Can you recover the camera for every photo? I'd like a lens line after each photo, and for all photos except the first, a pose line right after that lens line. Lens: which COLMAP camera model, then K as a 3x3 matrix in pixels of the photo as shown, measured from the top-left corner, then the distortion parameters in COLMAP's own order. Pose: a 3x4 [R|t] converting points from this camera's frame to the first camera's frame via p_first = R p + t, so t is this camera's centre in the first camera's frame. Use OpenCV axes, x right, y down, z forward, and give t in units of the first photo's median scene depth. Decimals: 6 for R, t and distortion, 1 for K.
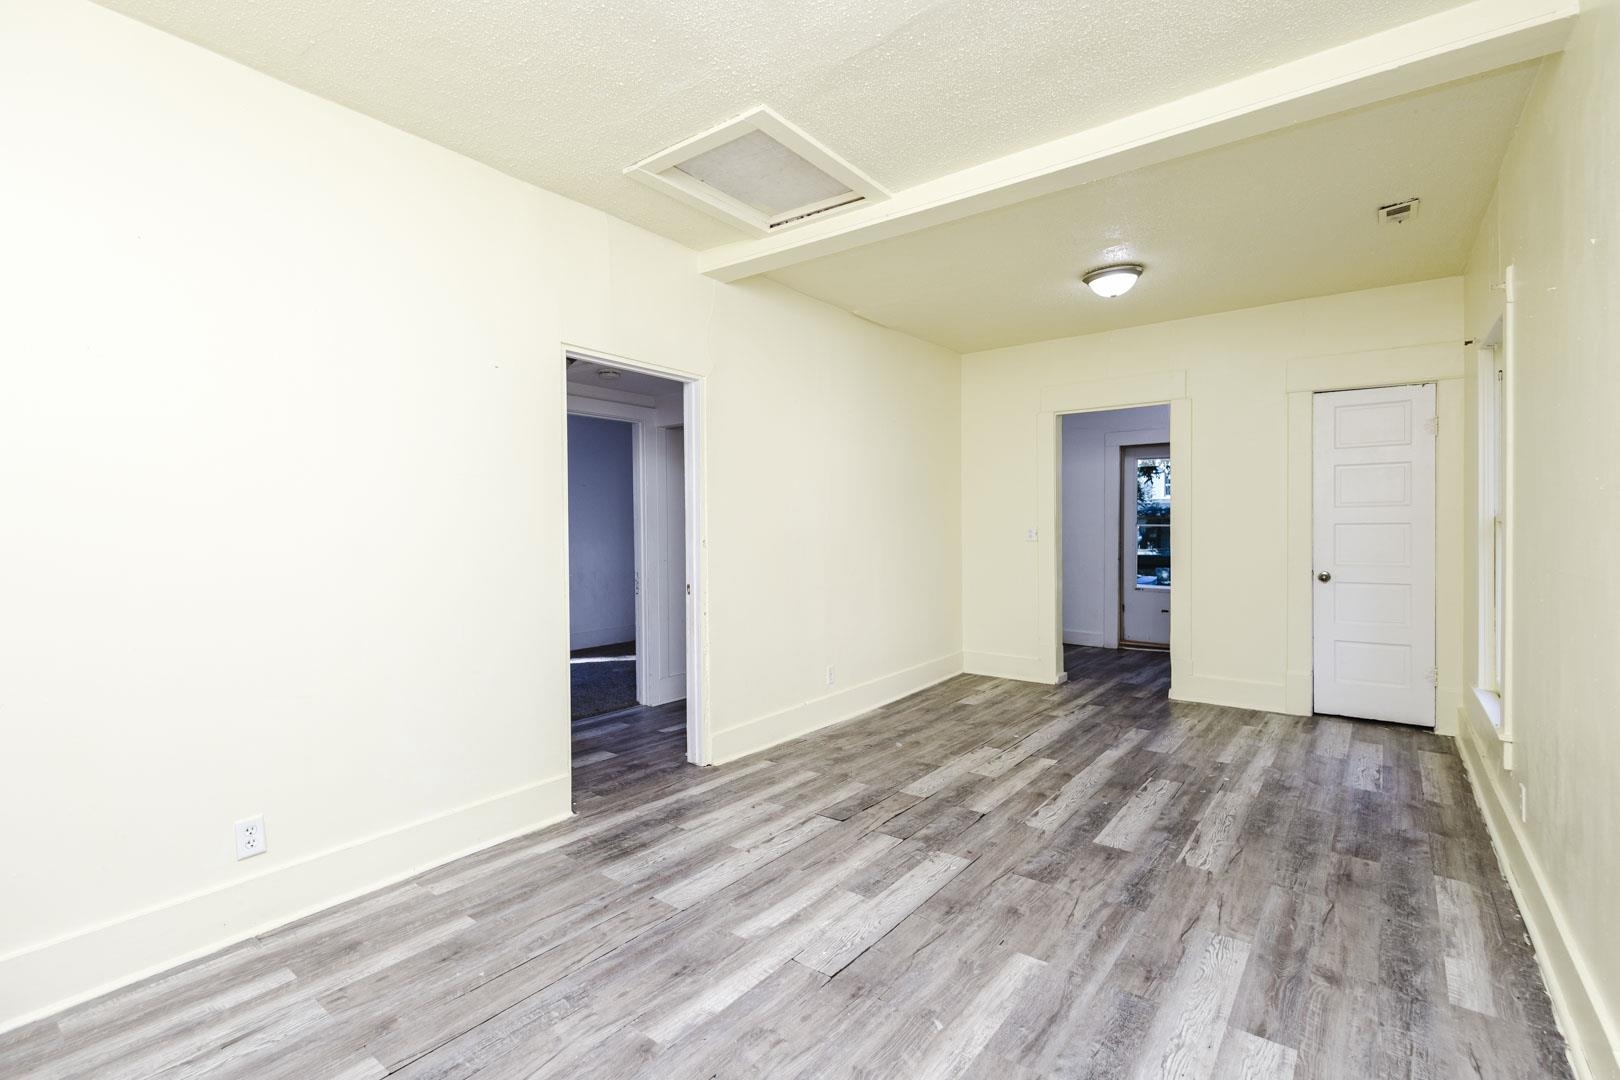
lens RADIAL K [[736.6, 0, 816.1], [0, 736.6, 532.4], [0, 0, 1]] dist [0.005275, -0.001590]
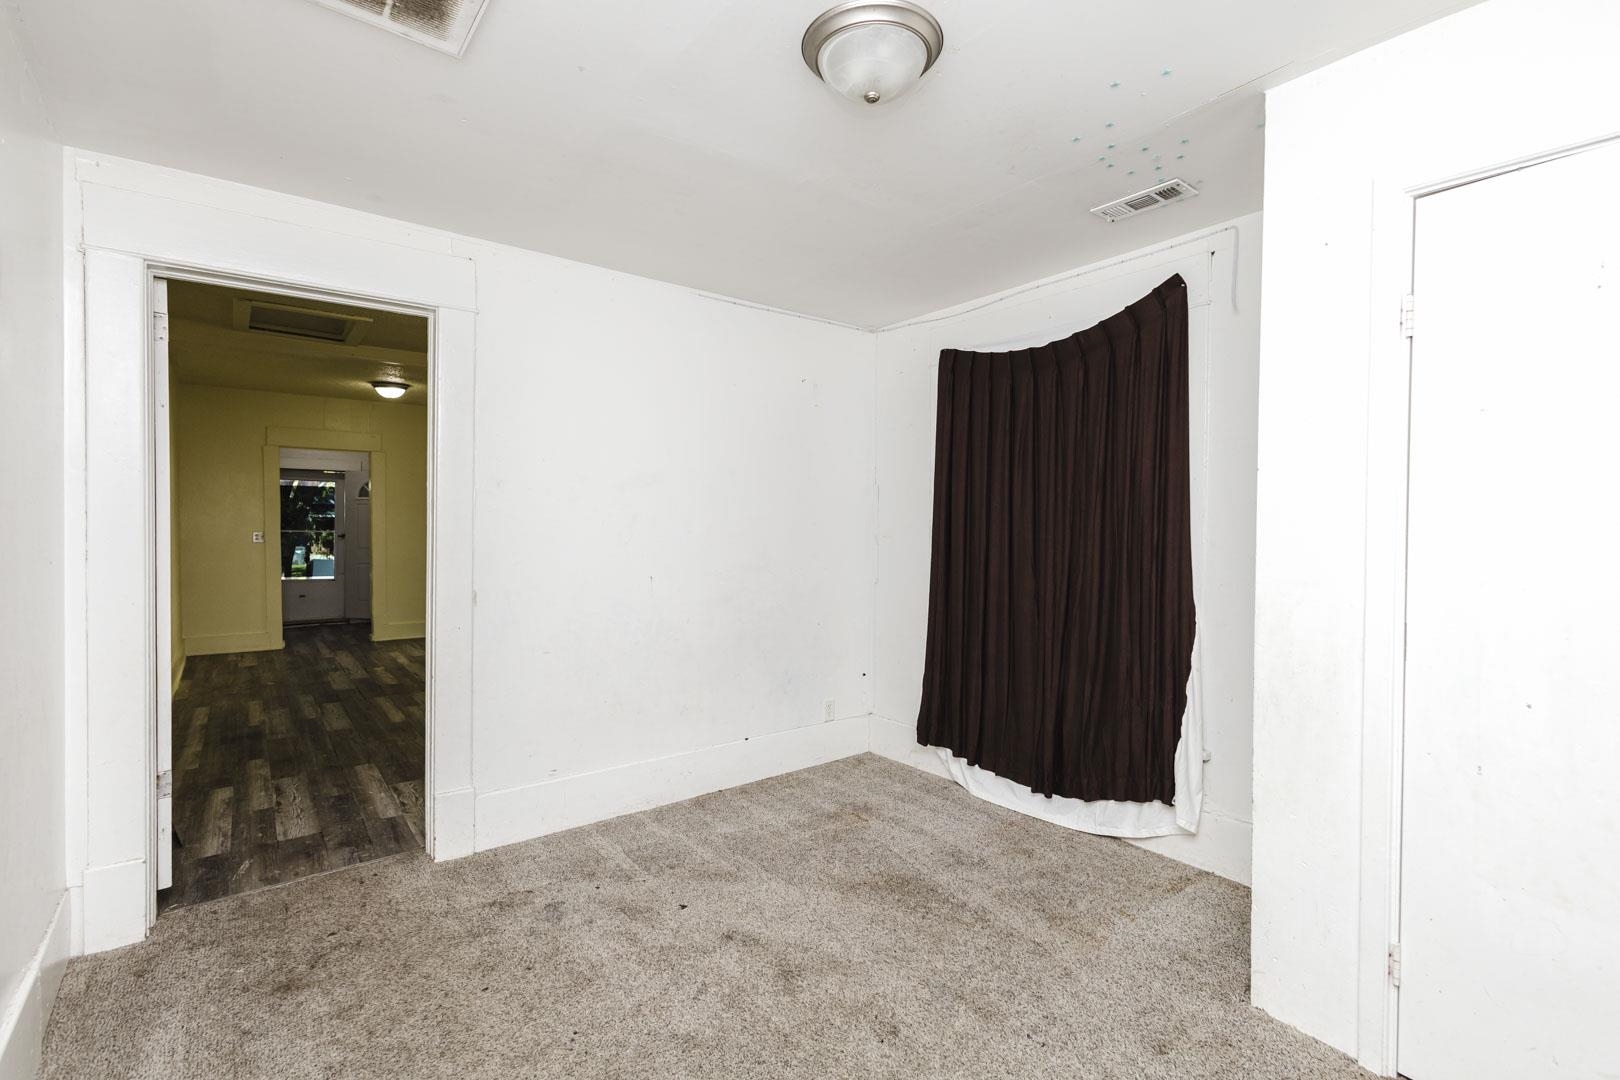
lens RADIAL K [[736.6, 0, 807.3], [0, 736.6, 536.7], [0, 0, 1]] dist [0.005275, -0.001590]
pose [[0.262626, -0.003746, 0.964890, -1.427595], [0.008744, 0.999961, 0.001502, 0.014961], [-0.964858, 0.008043, 0.262649, -0.544016]]
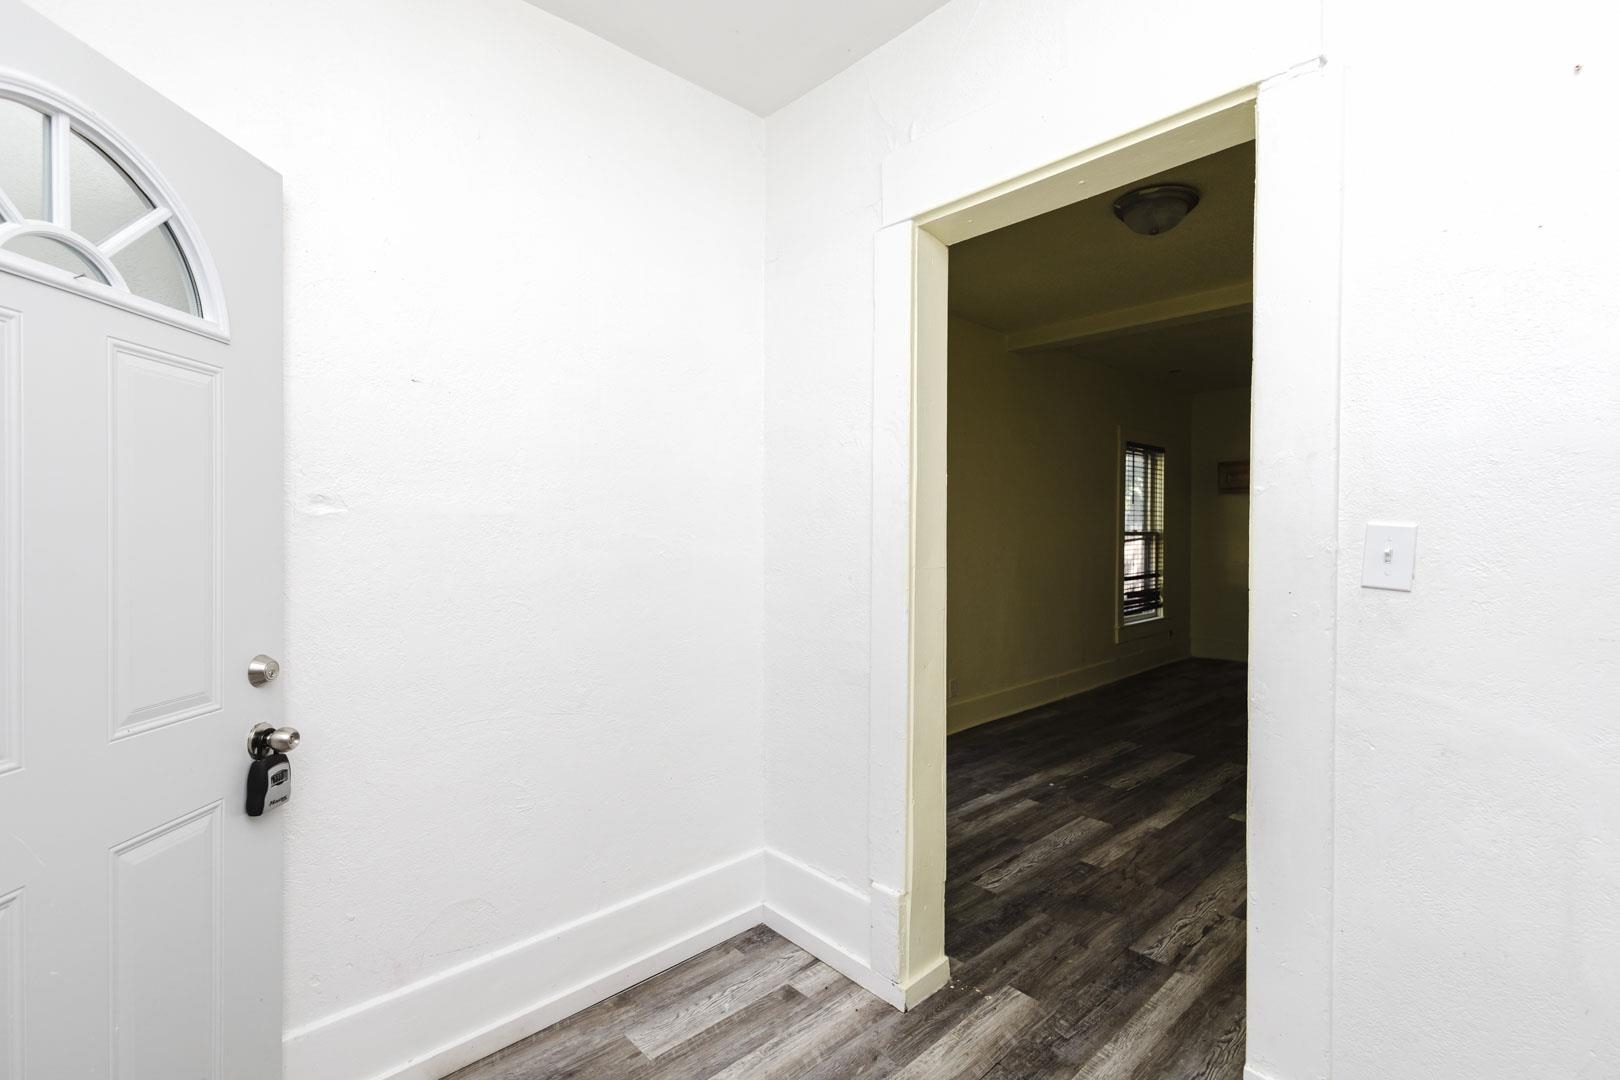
lens RADIAL K [[736.6, 0, 800.7], [0, 736.6, 548.7], [0, 0, 1]] dist [0.005275, -0.001590]
pose [[-0.983991, 0.002535, 0.178202, 0.885464], [0.009106, 0.999308, 0.036067, -0.054662], [-0.177987, 0.037113, -0.983333, 2.566113]]
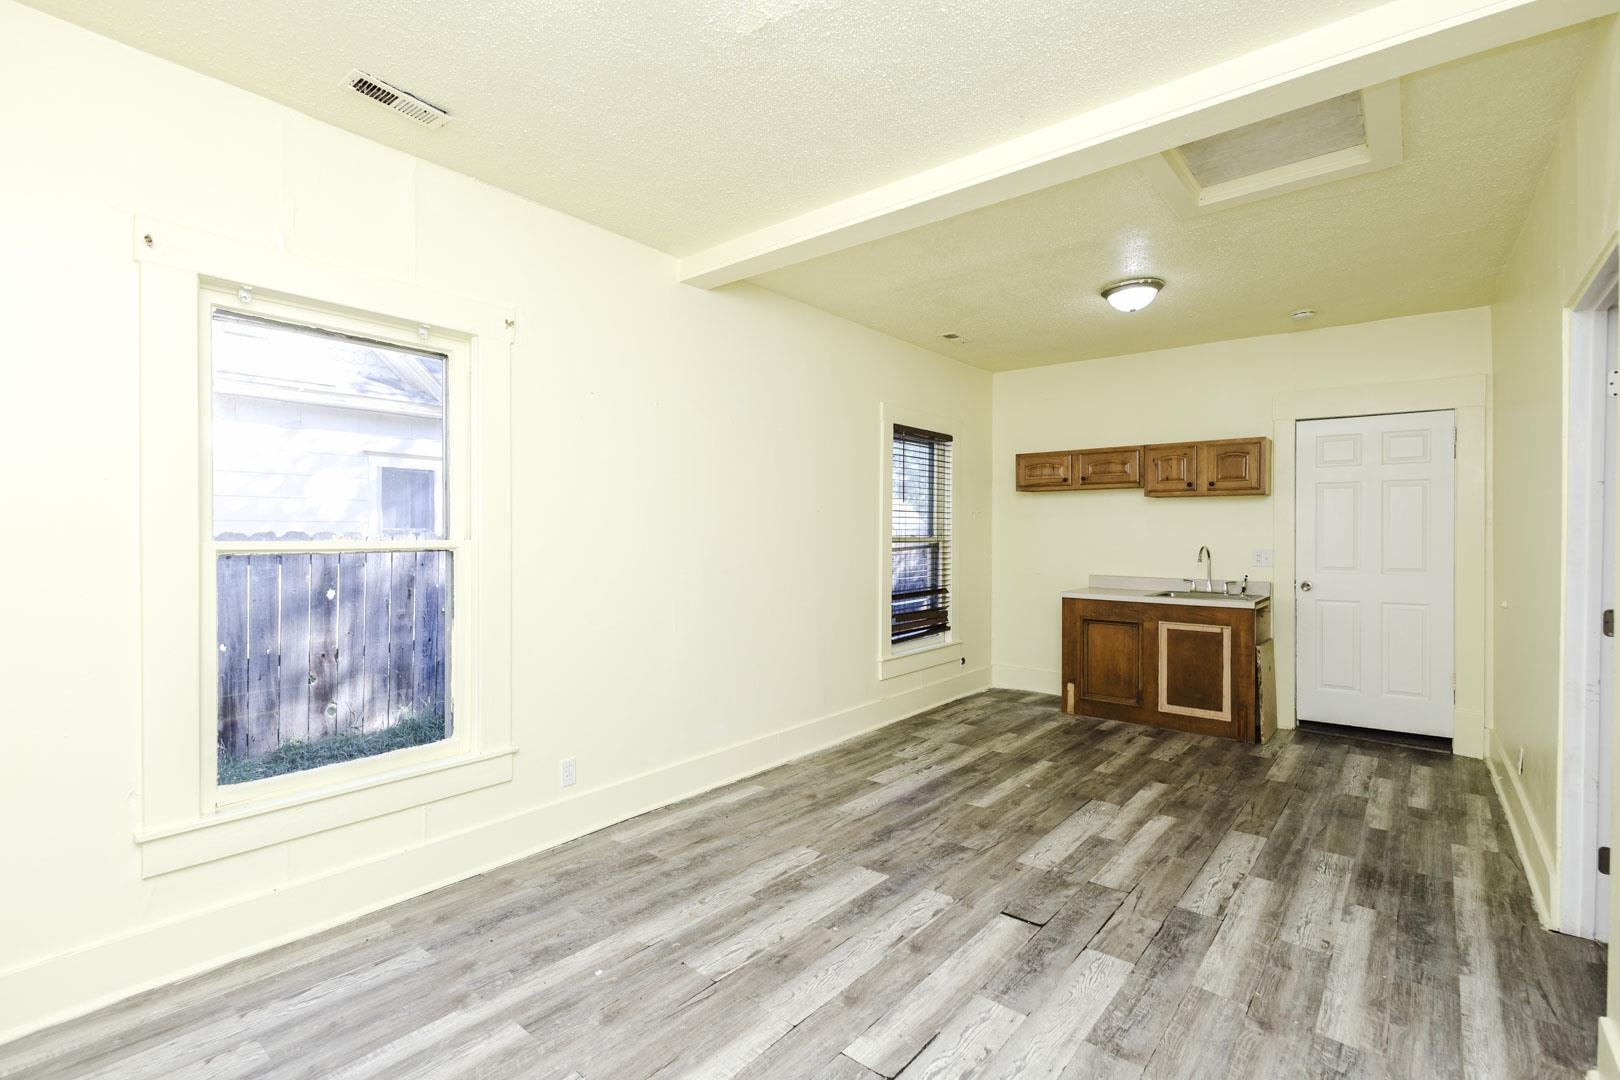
lens RADIAL K [[736.6, 0, 804.8], [0, 736.6, 534.6], [0, 0, 1]] dist [0.005275, -0.001590]
pose [[-0.998740, 0.006797, 0.049721, 0.433777], [0.007242, 0.999935, 0.008774, -0.040001], [-0.049659, 0.009123, -0.998725, 1.963354]]
